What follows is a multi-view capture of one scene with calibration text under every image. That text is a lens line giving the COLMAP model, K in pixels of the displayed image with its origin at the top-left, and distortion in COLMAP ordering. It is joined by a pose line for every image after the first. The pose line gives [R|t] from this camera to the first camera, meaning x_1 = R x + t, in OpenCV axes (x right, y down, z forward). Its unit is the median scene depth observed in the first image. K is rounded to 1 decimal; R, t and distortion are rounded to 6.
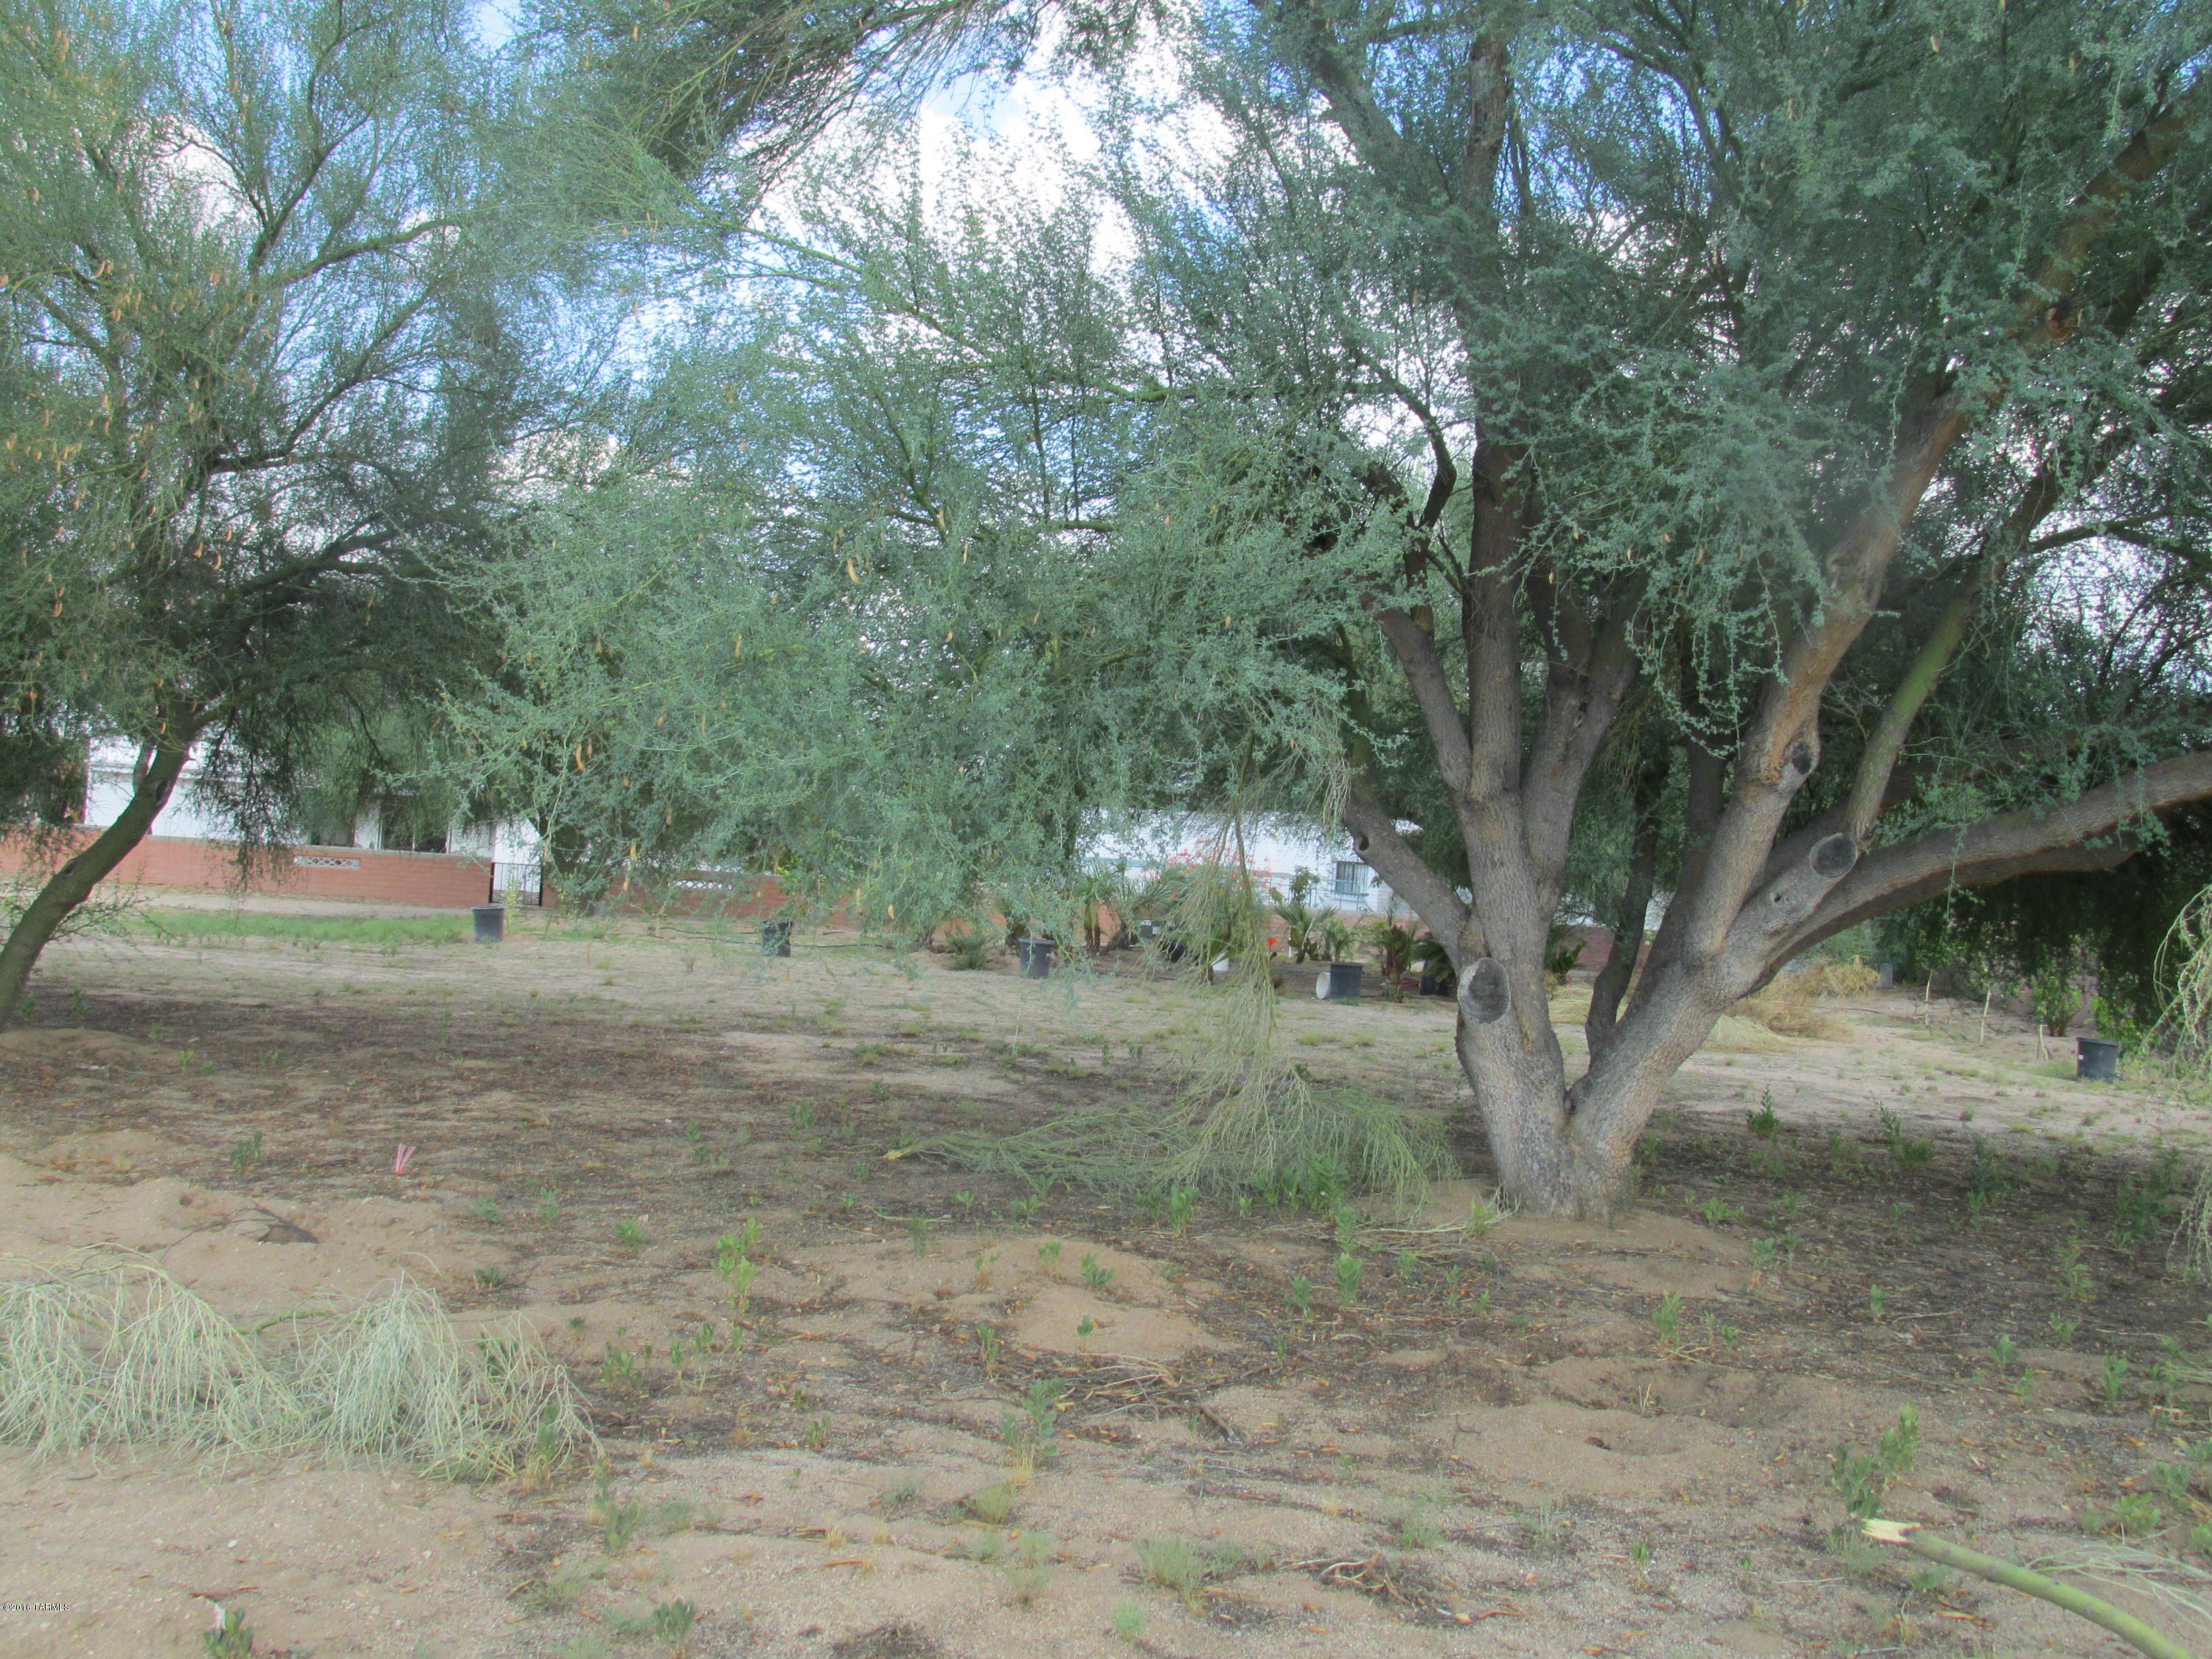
lens RADIAL K [[2087.1, 0, 1106.0], [0, 2087.1, 829.5], [0, 0, 1]] dist [-0.056627, 0.025684]
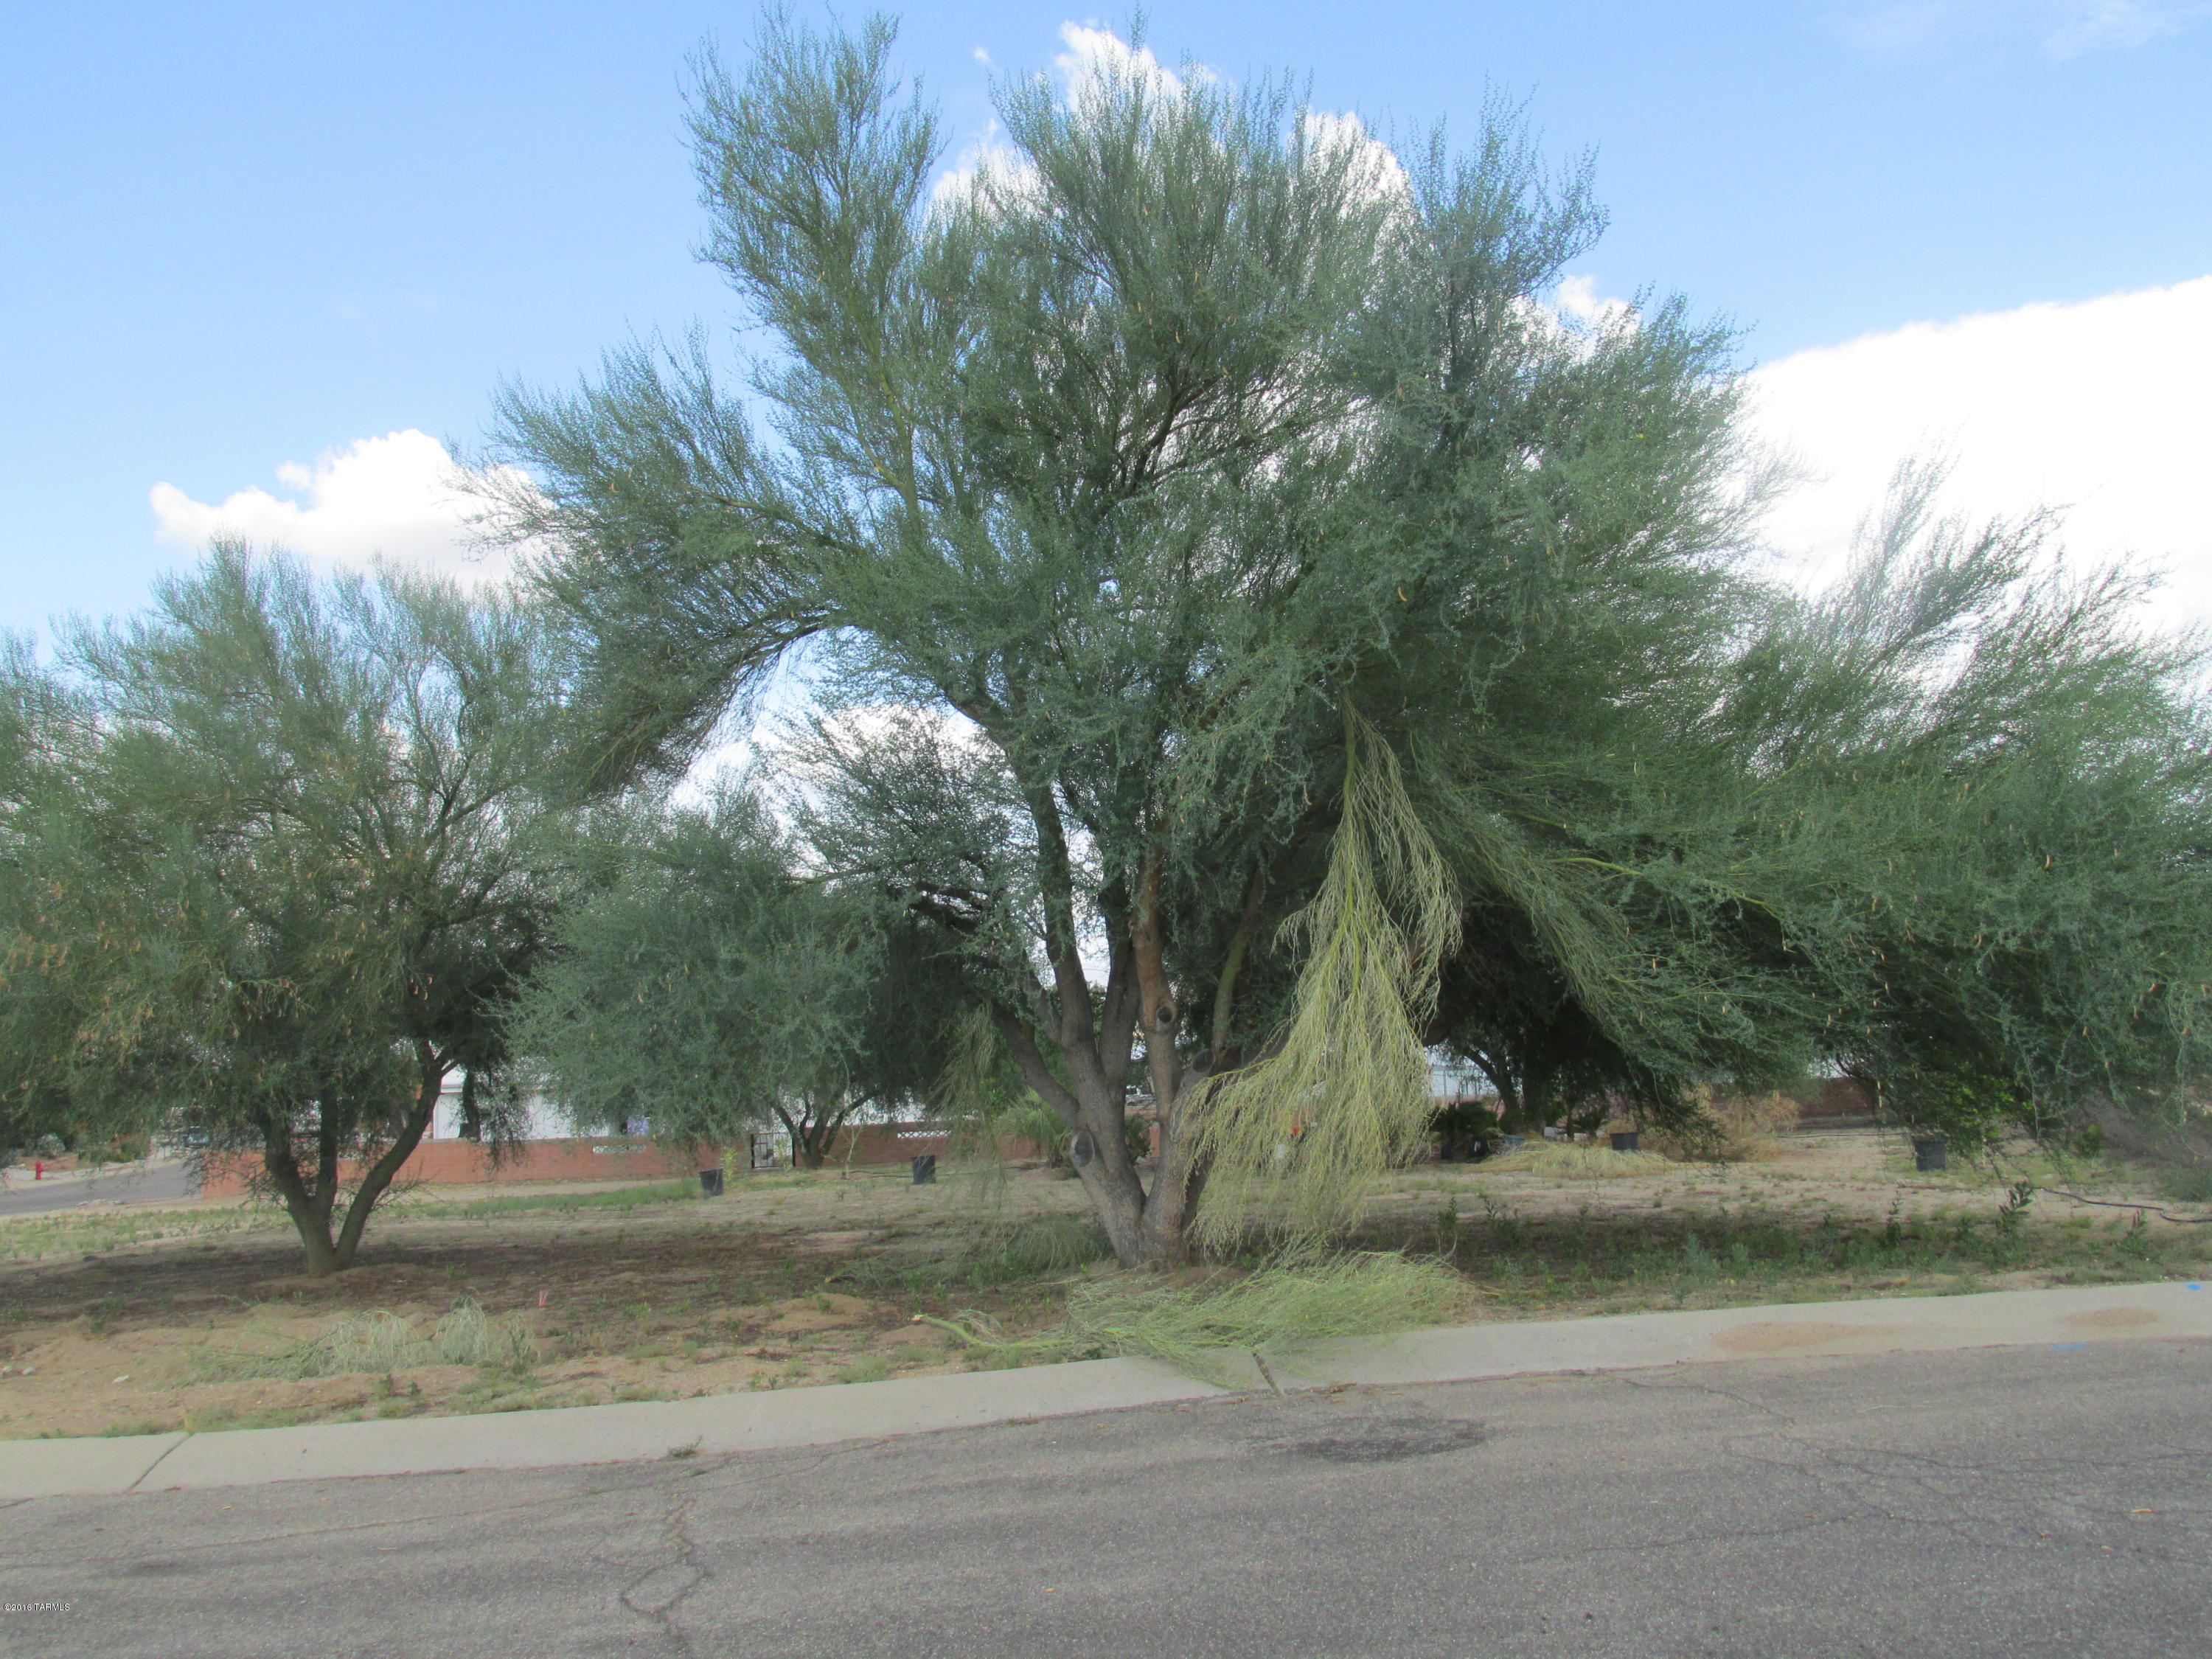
lens RADIAL K [[2087.1, 0, 1106.0], [0, 2087.1, 829.5], [0, 0, 1]] dist [-0.056627, 0.025684]
pose [[0.980955, -0.130534, -0.143835, 0.353991], [0.114632, 0.986866, -0.113820, 0.007079], [0.156803, 0.095165, 0.983034, -0.589450]]
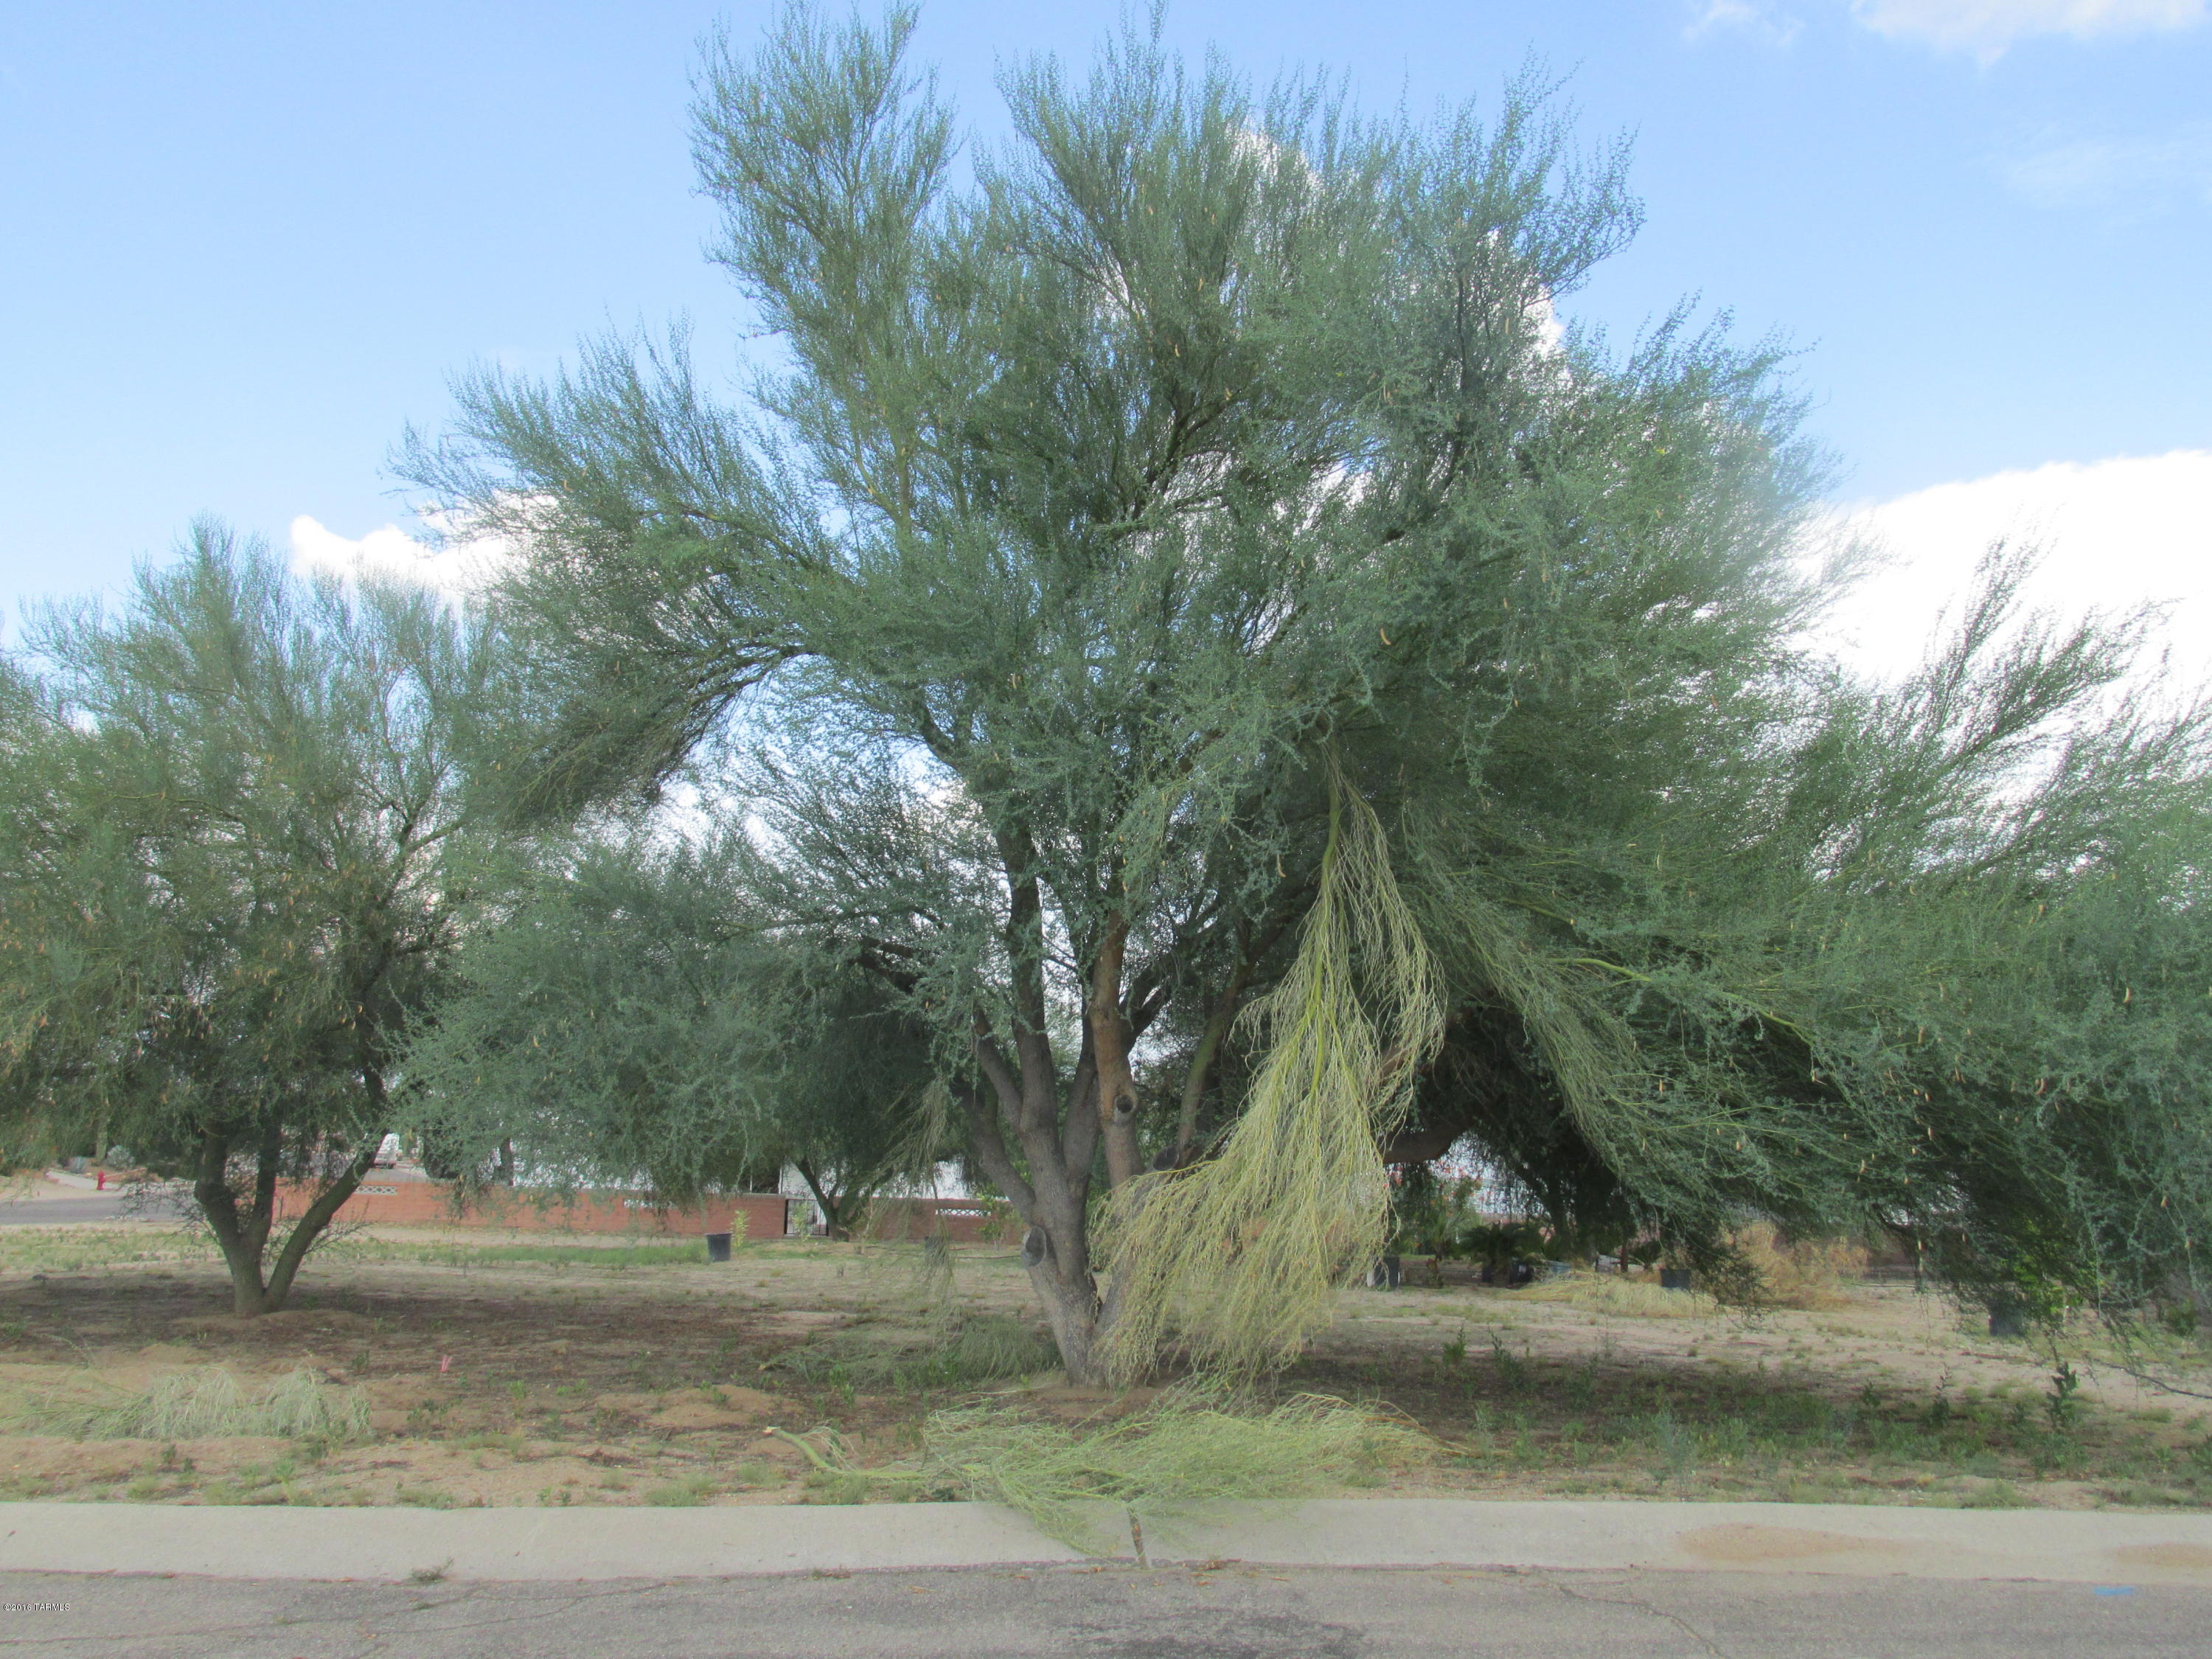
lens RADIAL K [[2095.1, 0, 1106.0], [0, 2095.1, 829.5], [0, 0, 1]] dist [-0.047660, 0.024219]
pose [[0.980386, -0.069325, -0.184490, 0.400486], [0.040119, 0.986692, -0.157575, 0.009596], [0.192959, 0.147082, 0.970120, -0.467331]]
